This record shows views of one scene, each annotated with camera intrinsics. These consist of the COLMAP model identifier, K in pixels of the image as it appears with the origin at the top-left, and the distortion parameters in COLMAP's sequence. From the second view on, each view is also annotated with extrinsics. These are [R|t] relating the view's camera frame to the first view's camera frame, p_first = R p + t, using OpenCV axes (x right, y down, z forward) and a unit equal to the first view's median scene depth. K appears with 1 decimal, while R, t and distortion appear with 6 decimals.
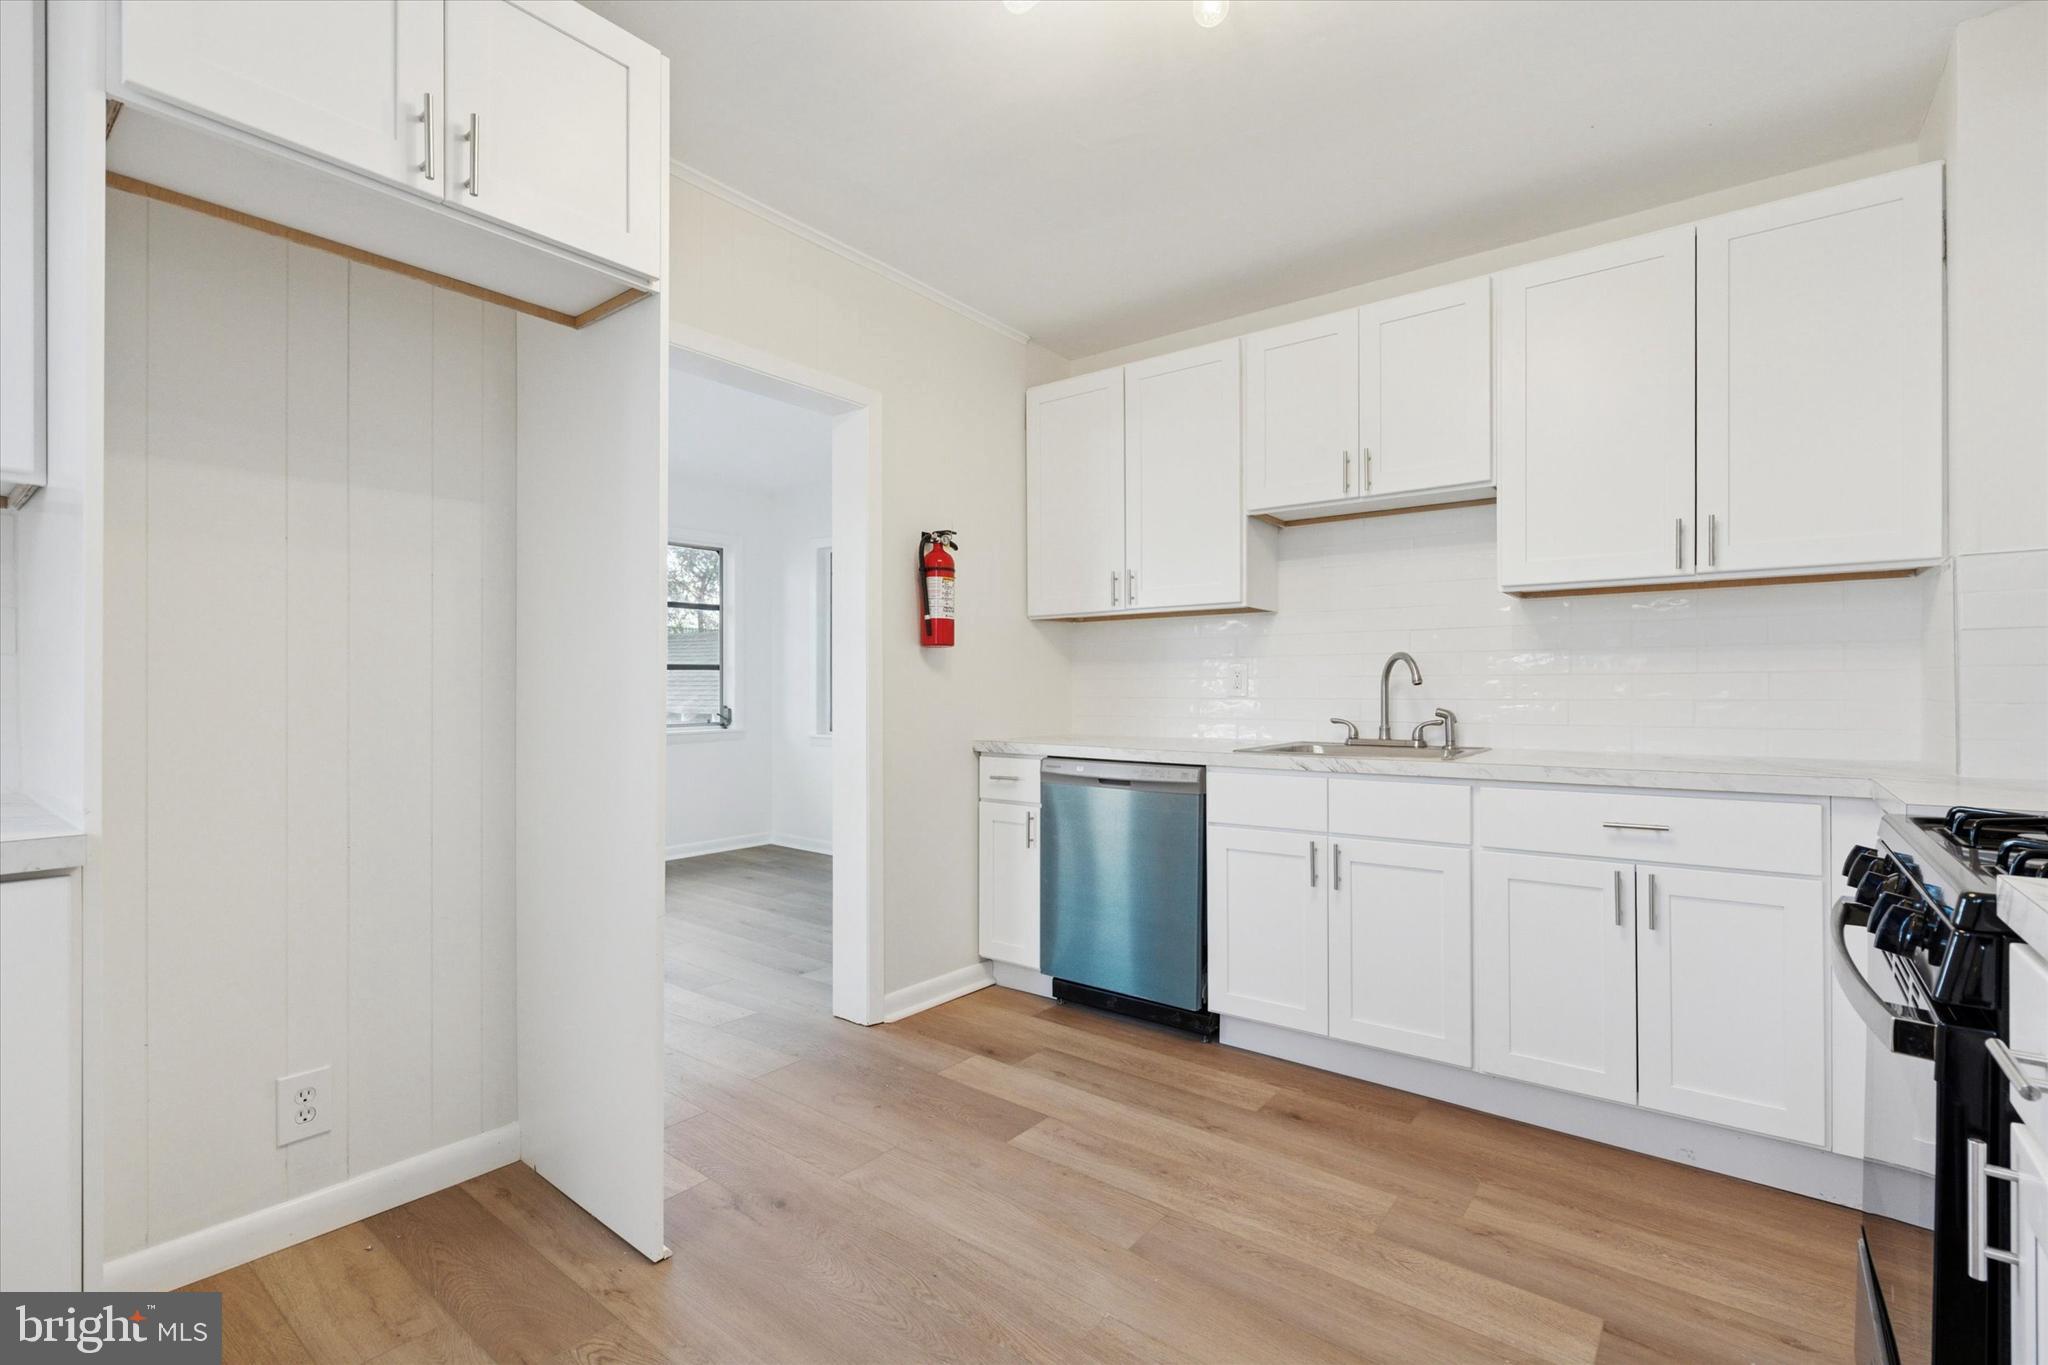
lens RADIAL K [[933.6, 0, 1013.1], [0, 933.6, 688.5], [0, 0, 1]] dist [-0.001561, 0.001219]
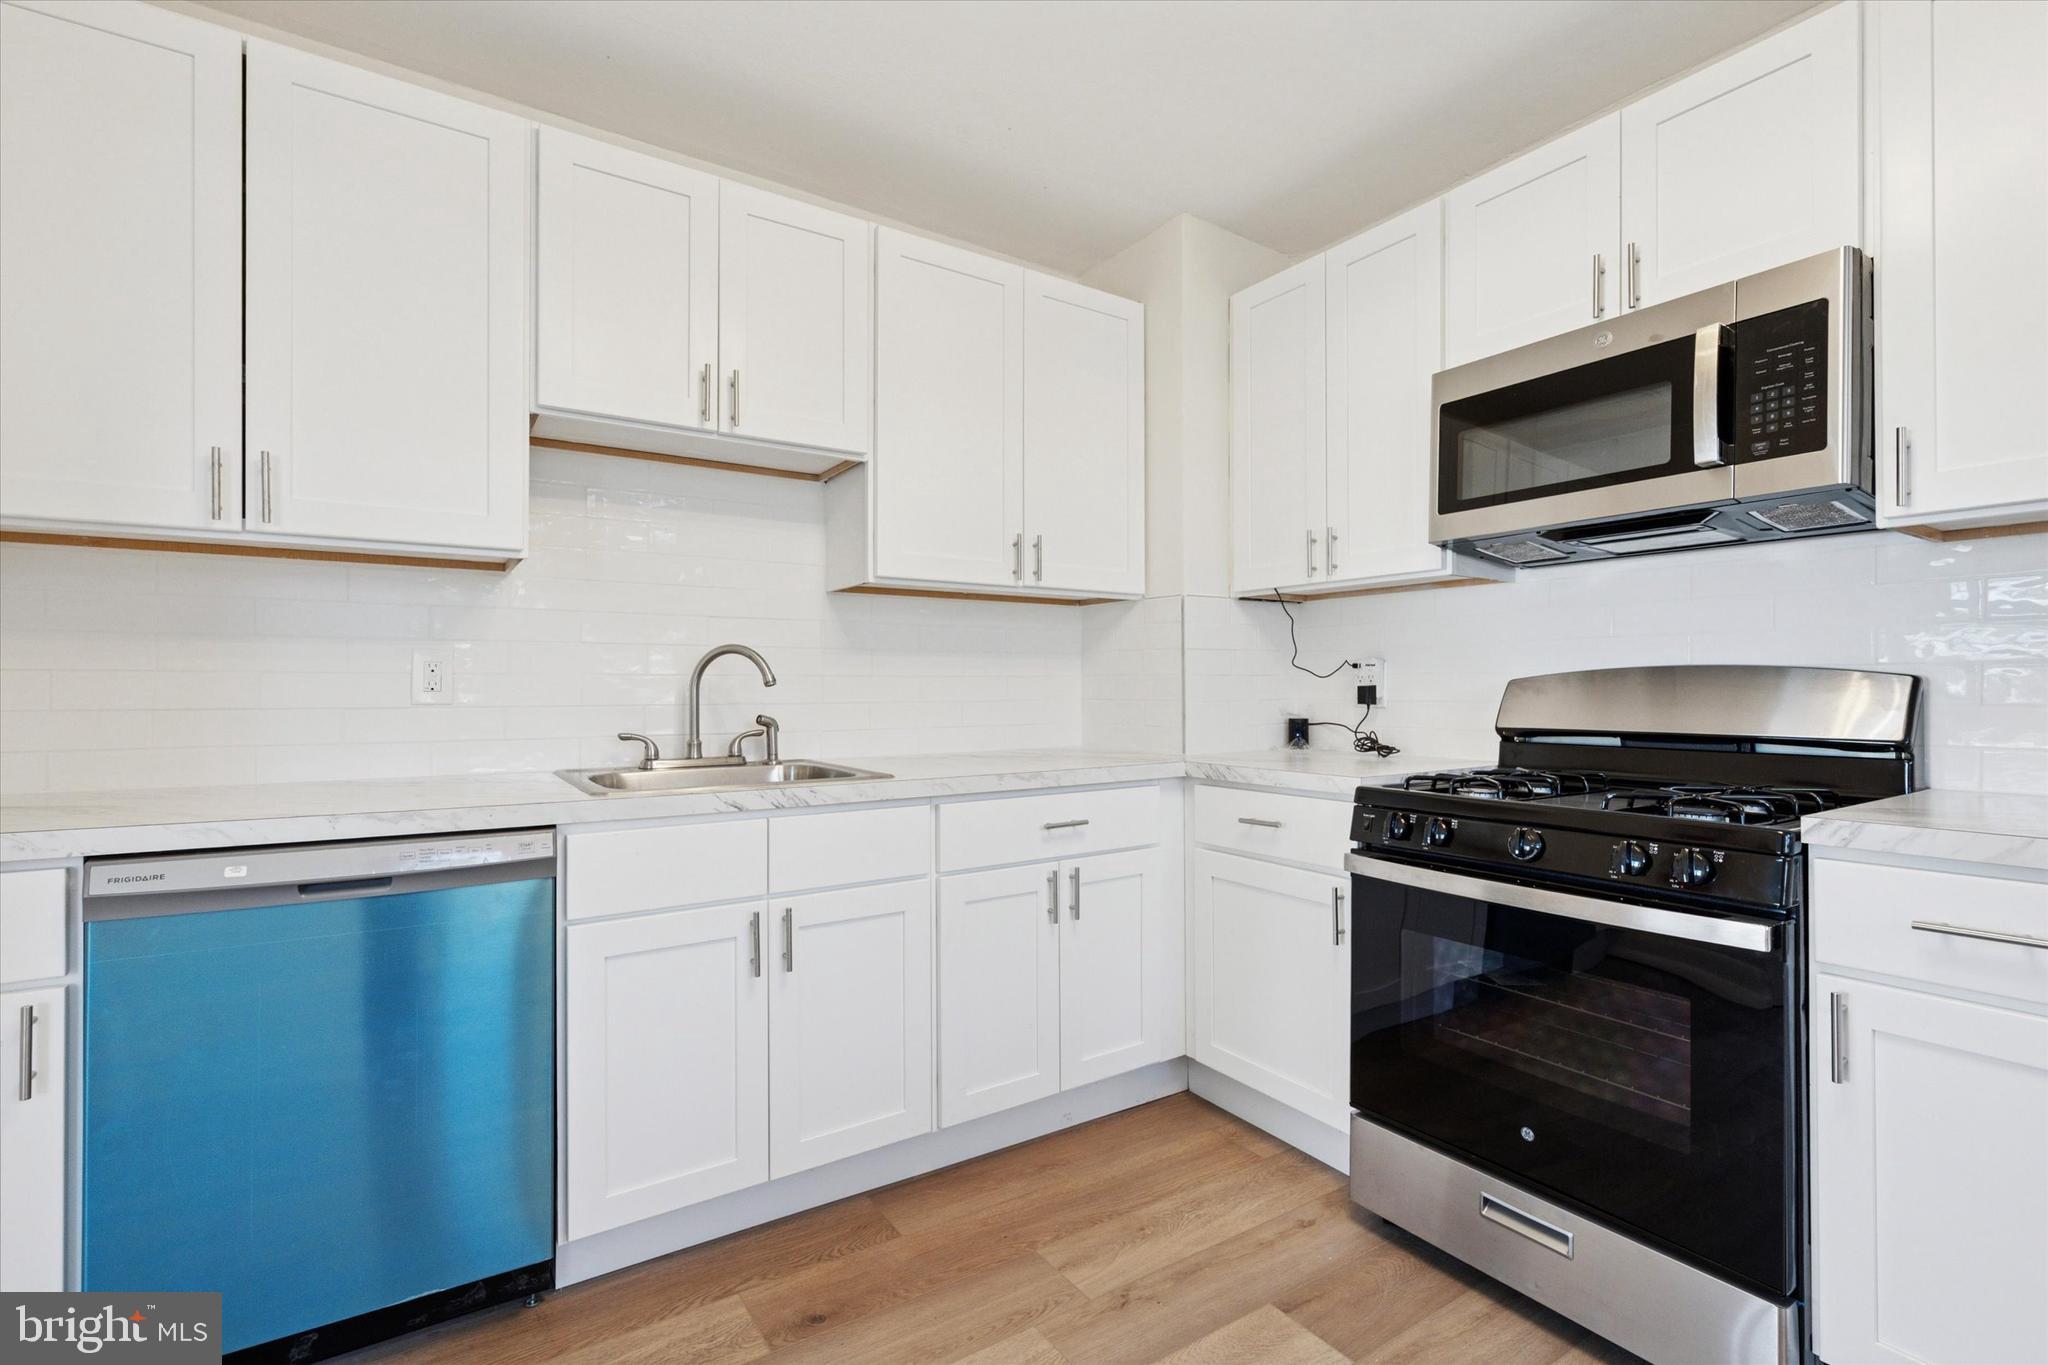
lens RADIAL K [[933.6, 0, 1015.5], [0, 933.6, 683.0], [0, 0, 1]] dist [-0.001561, 0.001219]
pose [[0.314629, 0.004332, 0.949205, -0.295421], [-0.000464, 0.999990, -0.004410, -0.004141], [-0.949215, 0.000947, 0.314628, 0.631966]]
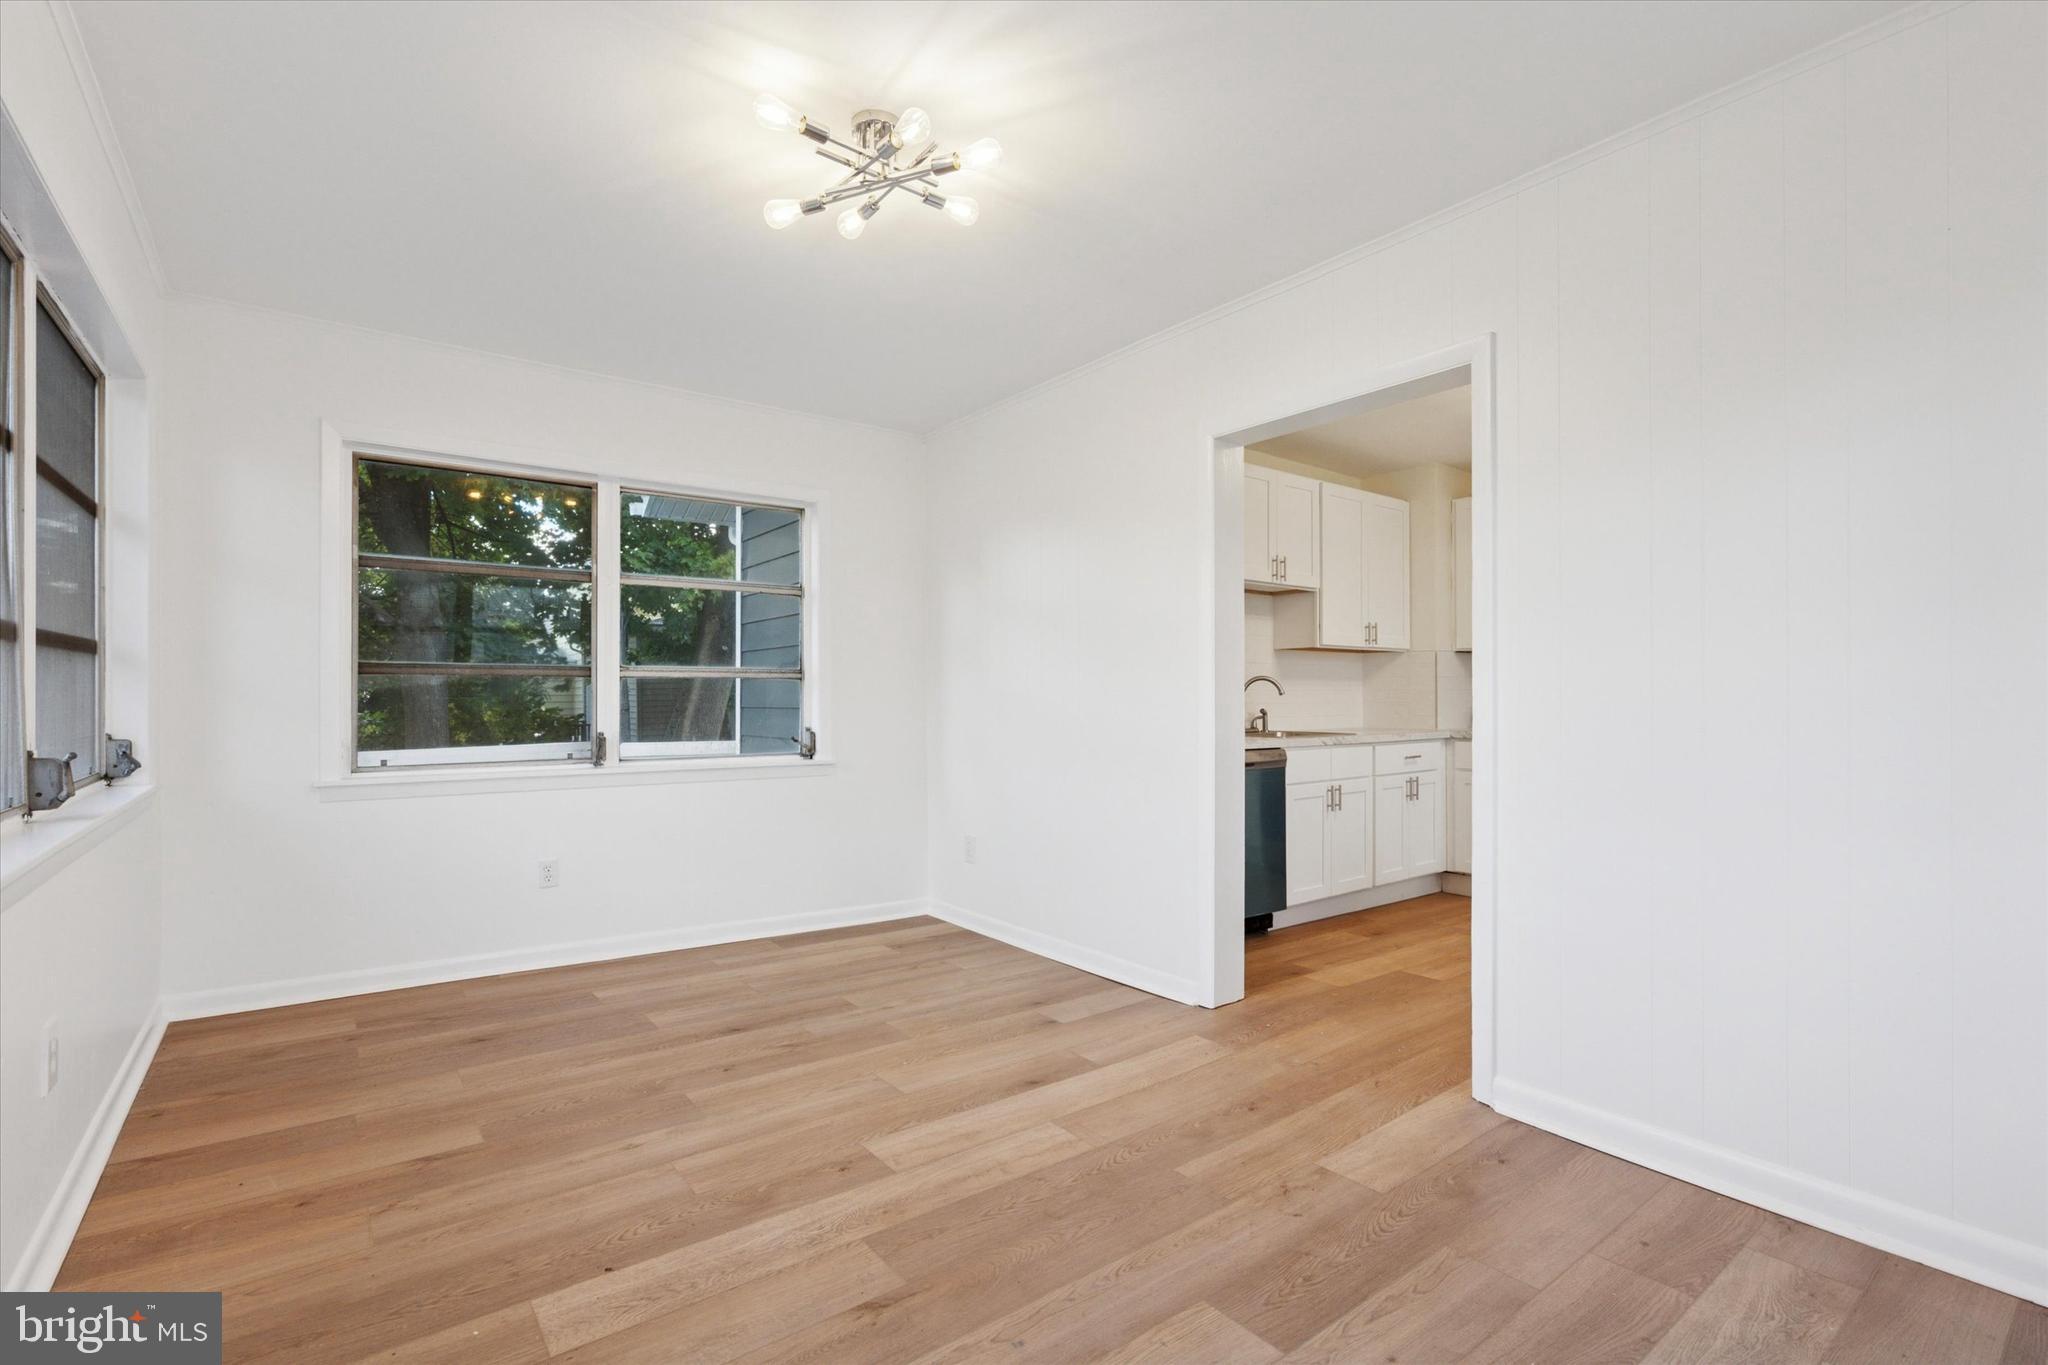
lens RADIAL K [[933.6, 0, 1026.5], [0, 933.6, 699.3], [0, 0, 1]] dist [-0.001561, 0.001219]
pose [[0.239644, -0.000741, 0.970861, -1.587915], [-0.001447, 0.999998, 0.001120, 0.002842], [-0.970860, -0.001674, 0.239642, 1.201690]]
